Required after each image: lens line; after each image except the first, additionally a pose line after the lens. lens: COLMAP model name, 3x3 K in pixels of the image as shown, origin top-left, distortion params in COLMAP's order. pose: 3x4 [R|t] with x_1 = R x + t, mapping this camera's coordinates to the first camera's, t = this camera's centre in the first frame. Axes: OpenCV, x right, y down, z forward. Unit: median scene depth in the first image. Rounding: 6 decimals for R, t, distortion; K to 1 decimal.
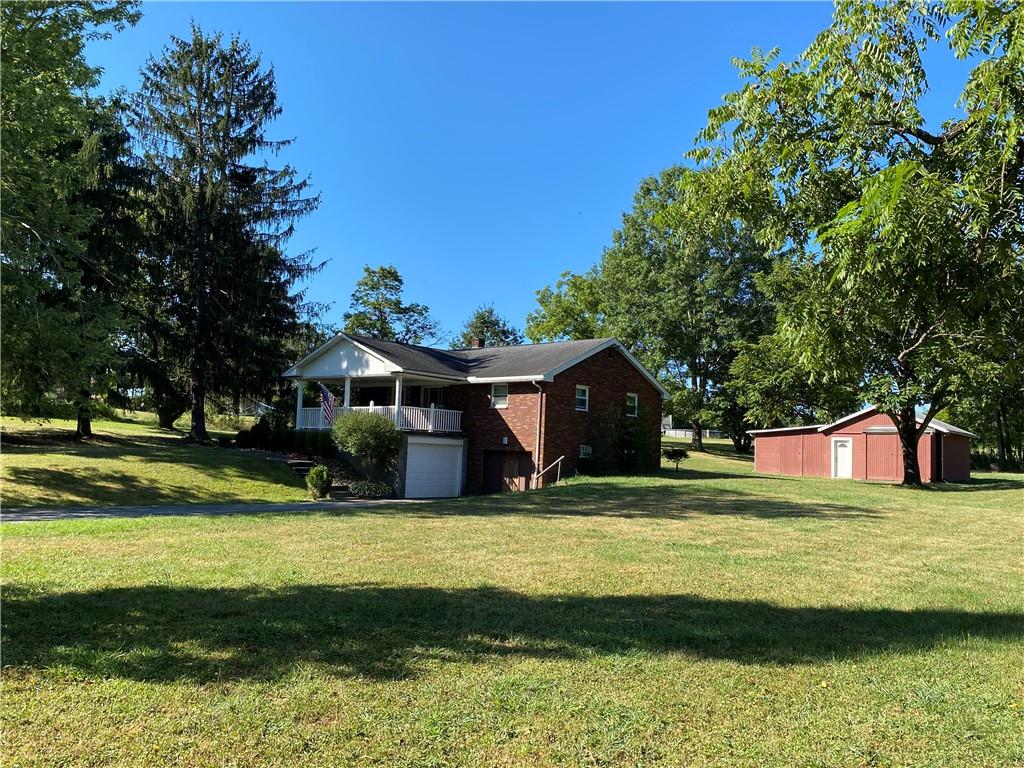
lens RADIAL K [[861.8, 0, 528.7], [0, 861.8, 387.5], [0, 0, 1]] dist [0.071602, -0.067552]
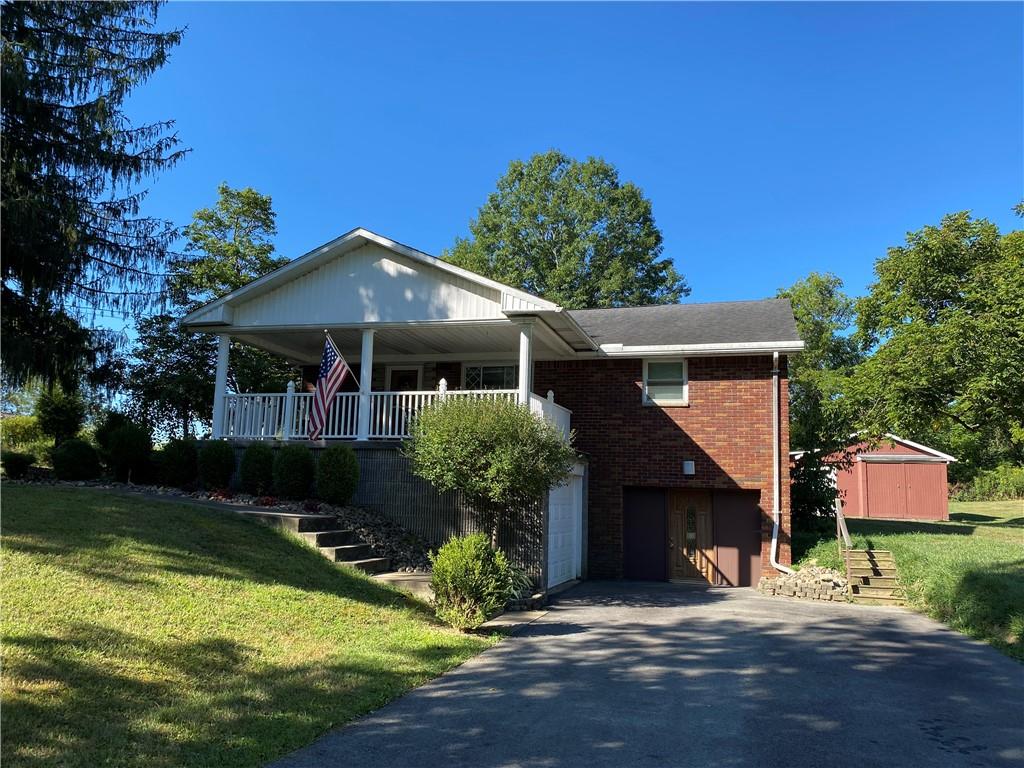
lens RADIAL K [[770.5, 0, 512.9], [0, 770.5, 382.4], [0, 0, 1]] dist [0.009943, -0.005535]
pose [[0.917294, 0.049721, 0.395095, -0.313840], [-0.029025, 0.997883, -0.058192, 0.040756], [-0.397152, 0.041911, 0.916795, 0.624181]]
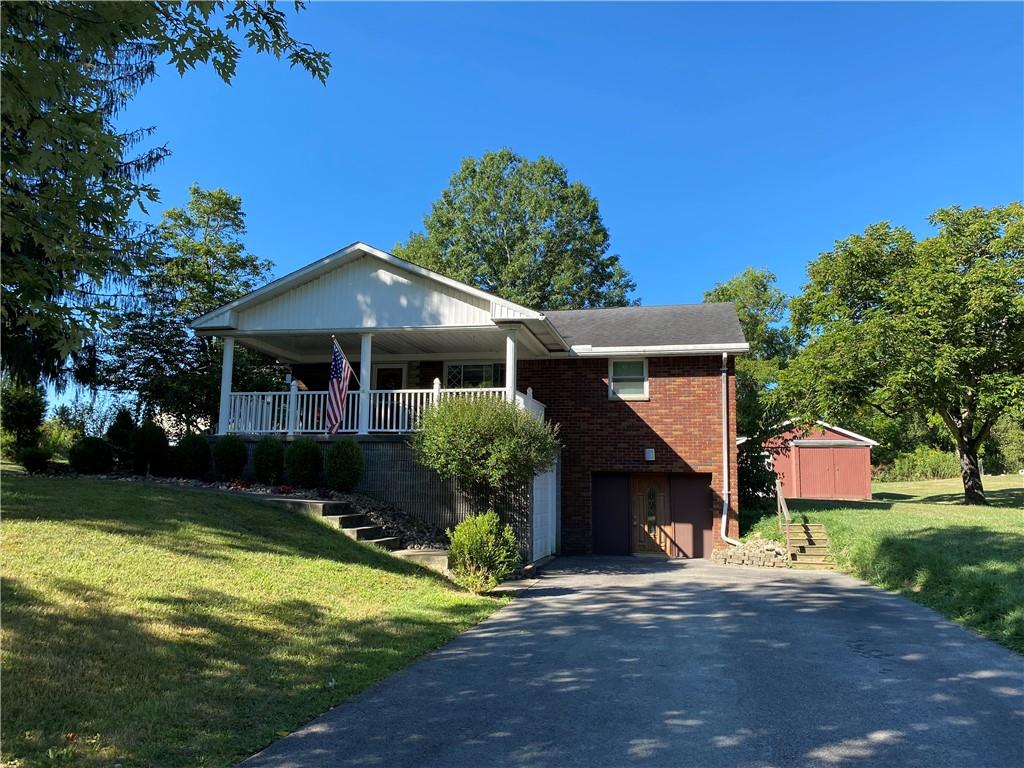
lens RADIAL K [[770.5, 0, 513.2], [0, 770.5, 380.5], [0, 0, 1]] dist [0.009943, -0.005535]
pose [[0.883914, 0.039642, 0.465967, -0.360072], [-0.019986, 0.998693, -0.047050, 0.038049], [-0.467223, 0.032275, 0.883550, 0.587555]]
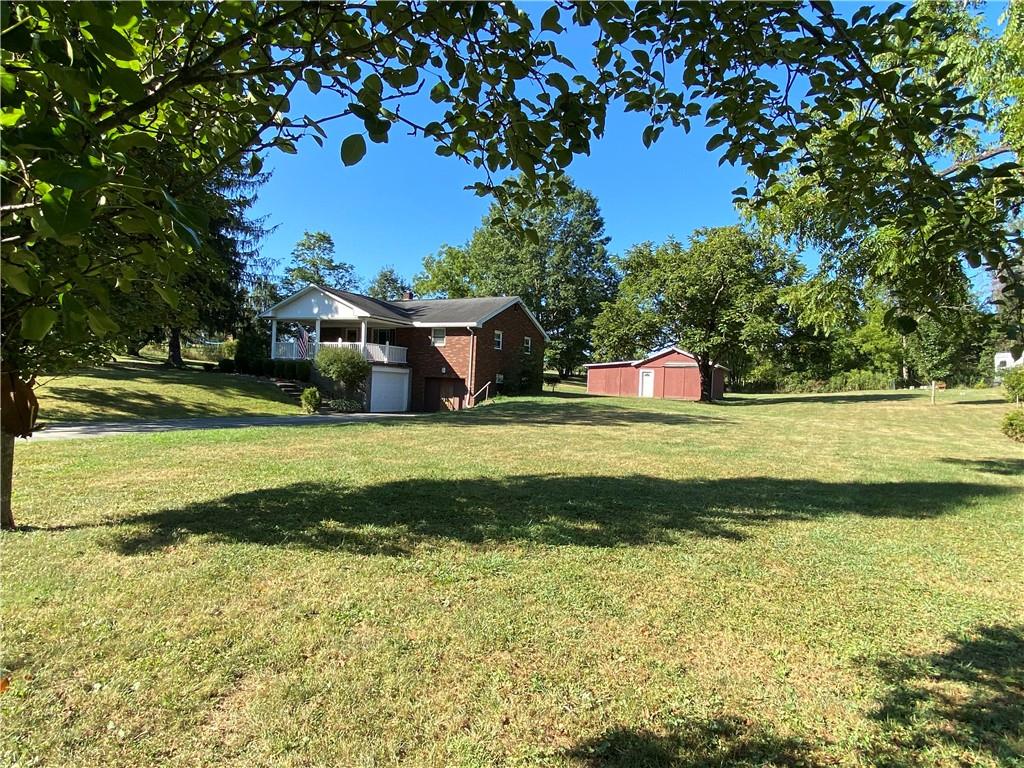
lens RADIAL K [[624.5, 0, 516.2], [0, 624.5, 390.1], [0, 0, 1]] dist [0.062748, -0.005707]
pose [[0.975772, 0.004143, 0.218750, -0.132420], [-0.024620, 0.995550, 0.090964, 0.000765], [-0.217400, -0.094146, 0.971532, 0.016775]]
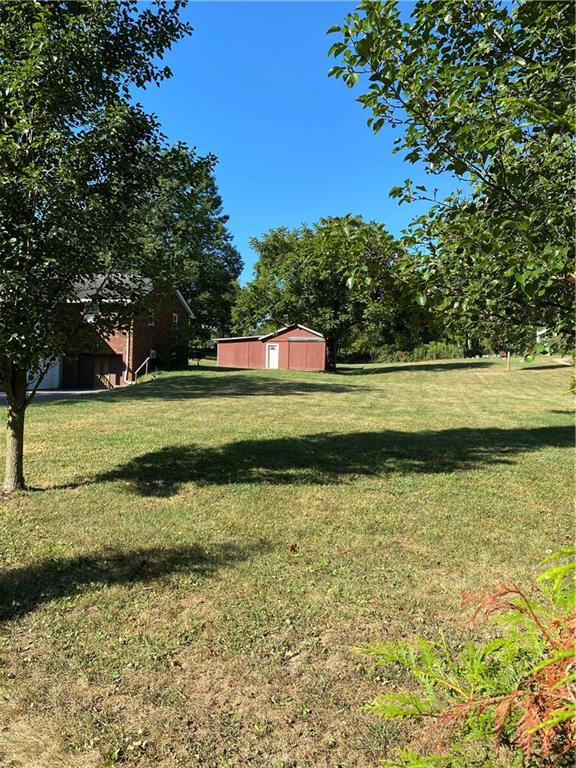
lens RADIAL K [[614.2, 0, 302.2], [0, 614.2, 389.7], [0, 0, 1]] dist [0.076354, -0.005162]
pose [[0.862827, -0.034571, 0.504317, -0.249679], [-0.034718, 0.991250, 0.127349, -0.006928], [-0.504307, -0.127389, 0.854077, -0.012699]]
